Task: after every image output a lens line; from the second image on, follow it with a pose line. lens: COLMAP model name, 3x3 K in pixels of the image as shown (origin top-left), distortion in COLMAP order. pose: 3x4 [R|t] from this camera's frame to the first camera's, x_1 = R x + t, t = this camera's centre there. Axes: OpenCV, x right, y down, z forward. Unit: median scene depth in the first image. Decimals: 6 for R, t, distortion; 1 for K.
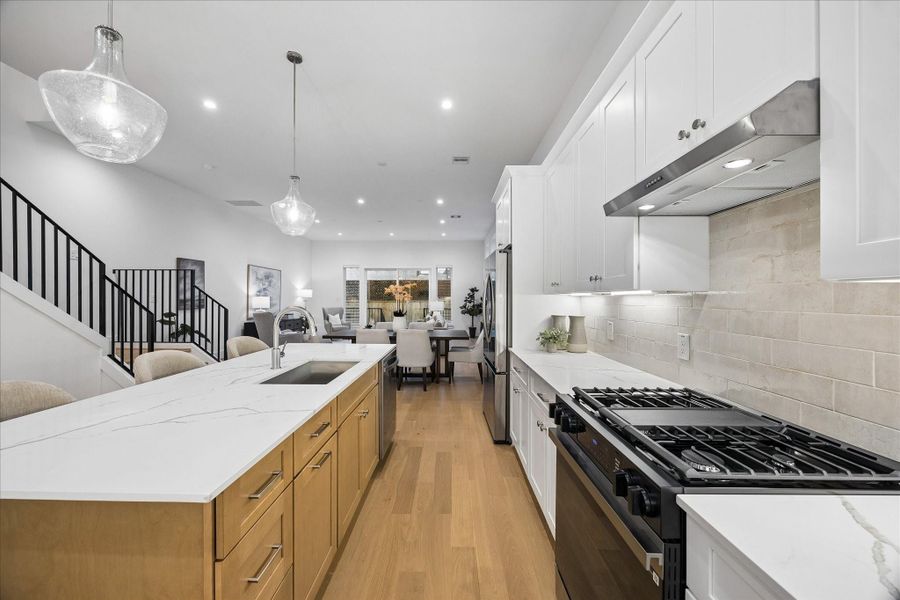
lens RADIAL K [[342.5, 0, 448.0], [0, 342.5, 299.3], [0, 0, 1]] dist [-0.008150, -0.000355]
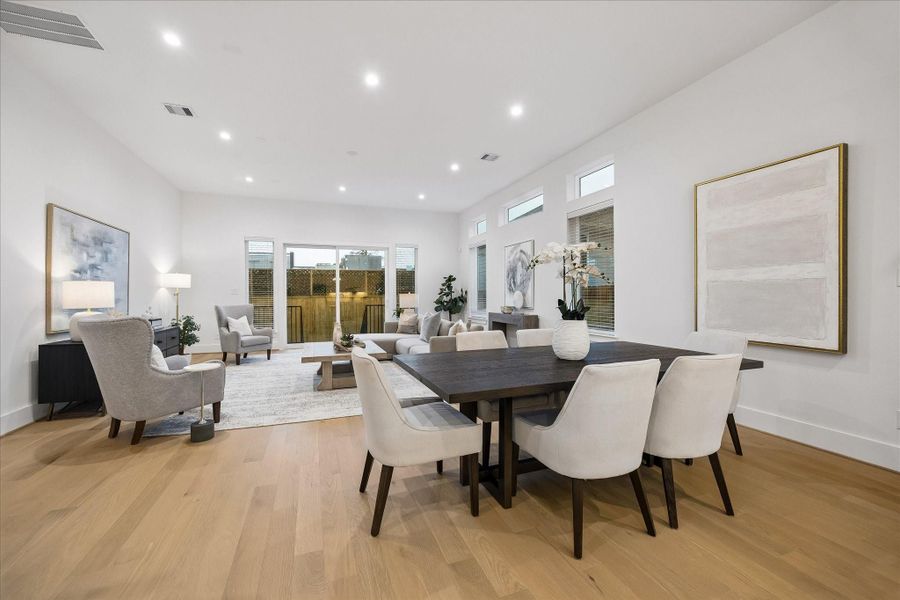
lens RADIAL K [[342.5, 0, 457.2], [0, 342.5, 294.0], [0, 0, 1]] dist [-0.008150, -0.000355]
pose [[0.921985, -0.004983, 0.387192, -0.221909], [0.006748, 0.999972, -0.003200, 0.009579], [-0.387166, 0.005563, 0.921993, 0.332017]]
